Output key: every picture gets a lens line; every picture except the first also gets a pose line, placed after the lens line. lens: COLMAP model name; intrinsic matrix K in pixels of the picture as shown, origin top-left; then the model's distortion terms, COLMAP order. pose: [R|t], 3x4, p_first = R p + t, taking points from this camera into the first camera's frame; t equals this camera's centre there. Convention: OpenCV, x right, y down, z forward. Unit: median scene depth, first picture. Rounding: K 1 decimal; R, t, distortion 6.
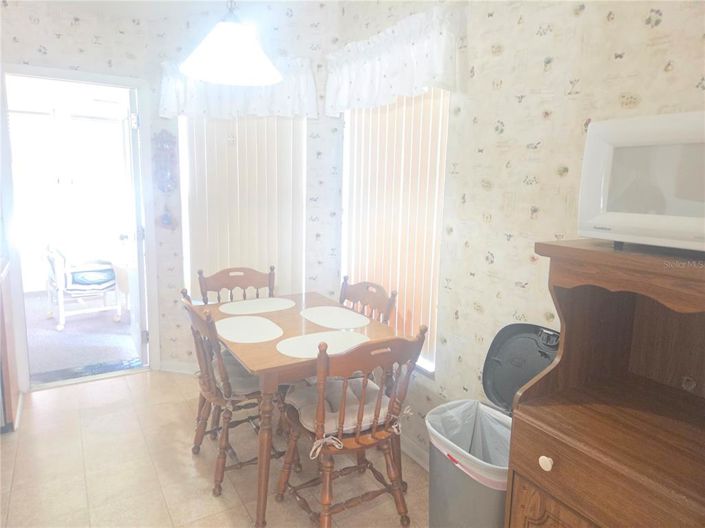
lens RADIAL K [[472.7, 0, 348.9], [0, 472.7, 254.6], [0, 0, 1]] dist [0.055999, -0.044046]
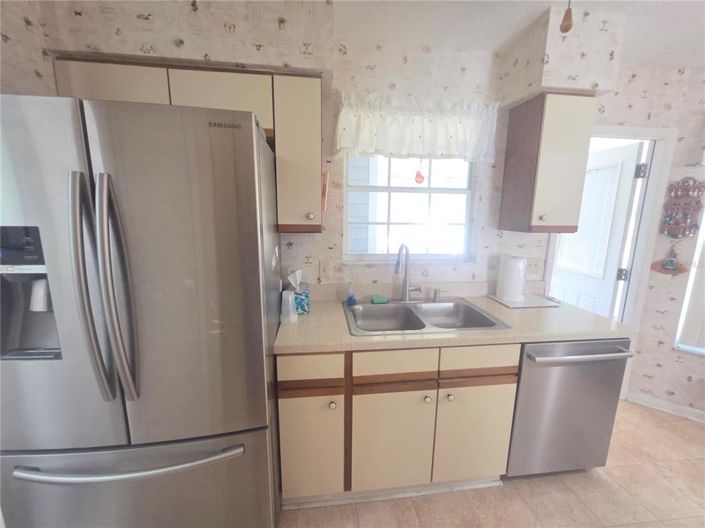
lens RADIAL K [[292.8, 0, 353.1], [0, 292.8, 264.7], [0, 0, 1]] dist [-0.009322, 0.004007]
pose [[0.917923, 0.060699, -0.392088, -1.220630], [-0.053016, 0.998131, 0.030404, -0.091044], [0.393200, -0.007122, 0.919425, 0.243198]]
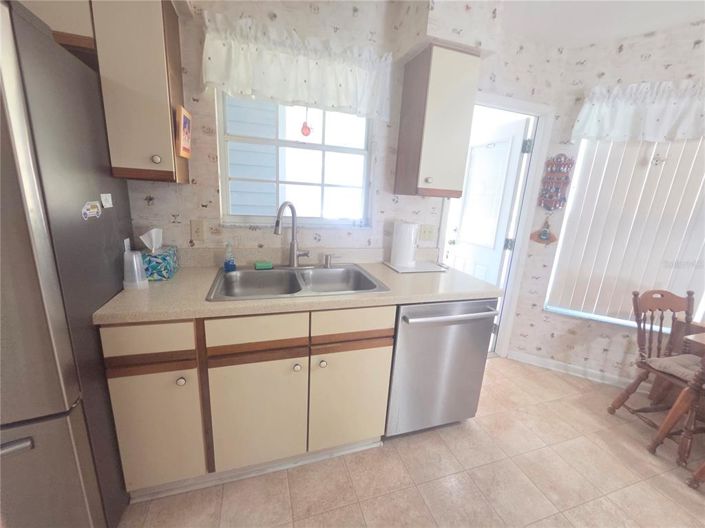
lens RADIAL K [[292.8, 0, 353.8], [0, 292.8, 265.3], [0, 0, 1]] dist [-0.009322, 0.004007]
pose [[0.976405, 0.086239, -0.197978, -1.088318], [-0.069700, 0.993585, 0.089052, -0.051401], [0.204387, -0.073152, 0.976153, 0.355448]]
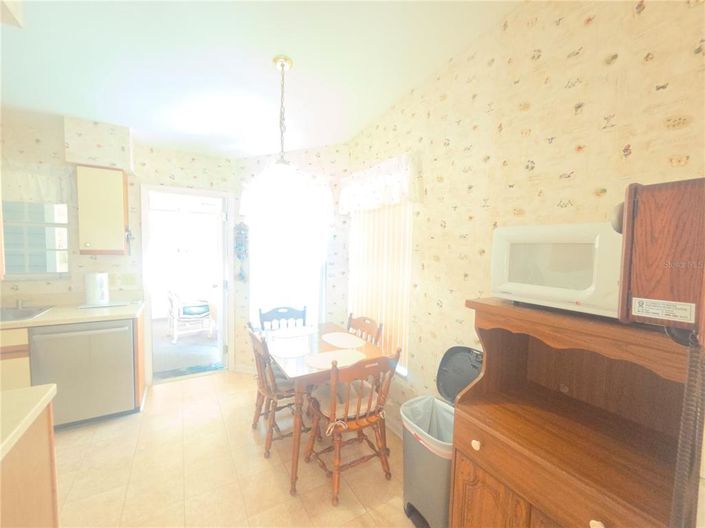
lens RADIAL K [[292.8, 0, 355.9], [0, 292.8, 265.7], [0, 0, 1]] dist [-0.009322, 0.004007]
pose [[0.999998, 0.000496, 0.002013, 0.010780], [-0.000311, 0.995890, -0.090575, -0.030098], [-0.002050, 0.090575, 0.995888, 0.004568]]
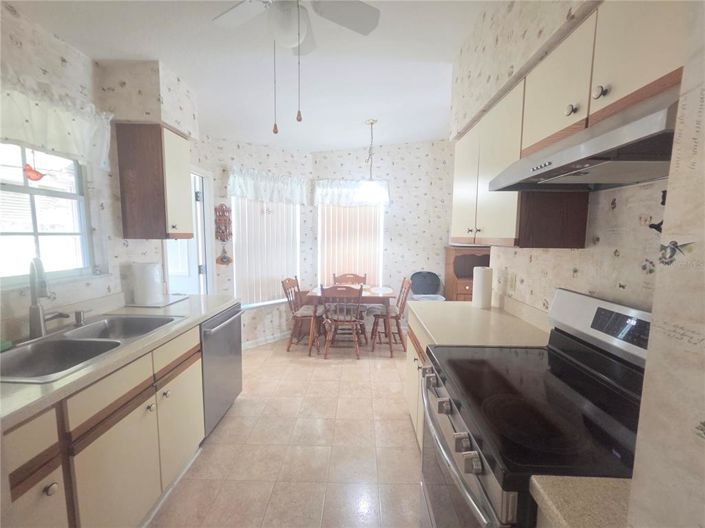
lens RADIAL K [[292.8, 0, 353.4], [0, 292.8, 264.8], [0, 0, 1]] dist [-0.009322, 0.004007]
pose [[0.525291, -0.100804, 0.844931, -1.586427], [0.127154, 0.991108, 0.039193, -0.057795], [-0.841369, 0.086849, 0.533438, 0.164109]]
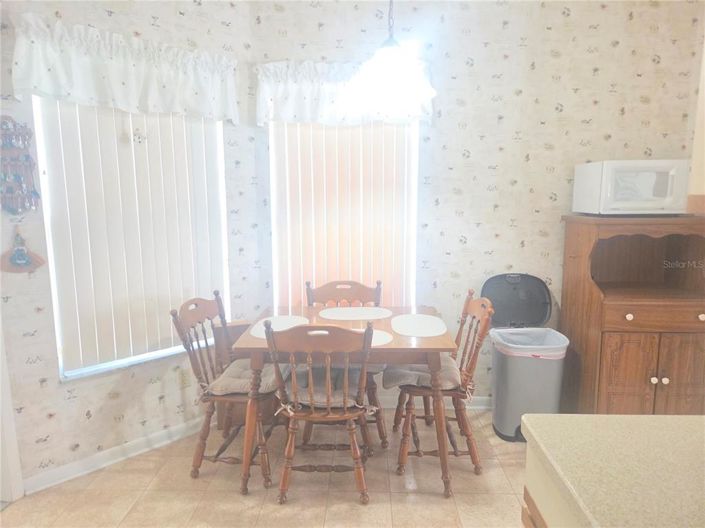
lens RADIAL K [[472.7, 0, 353.0], [0, 472.7, 265.6], [0, 0, 1]] dist [0.055999, -0.044046]
pose [[0.535520, -0.150577, 0.830990, -1.086424], [0.143144, 0.985923, 0.086404, -0.087713], [-0.832303, 0.072680, 0.549536, 0.441404]]
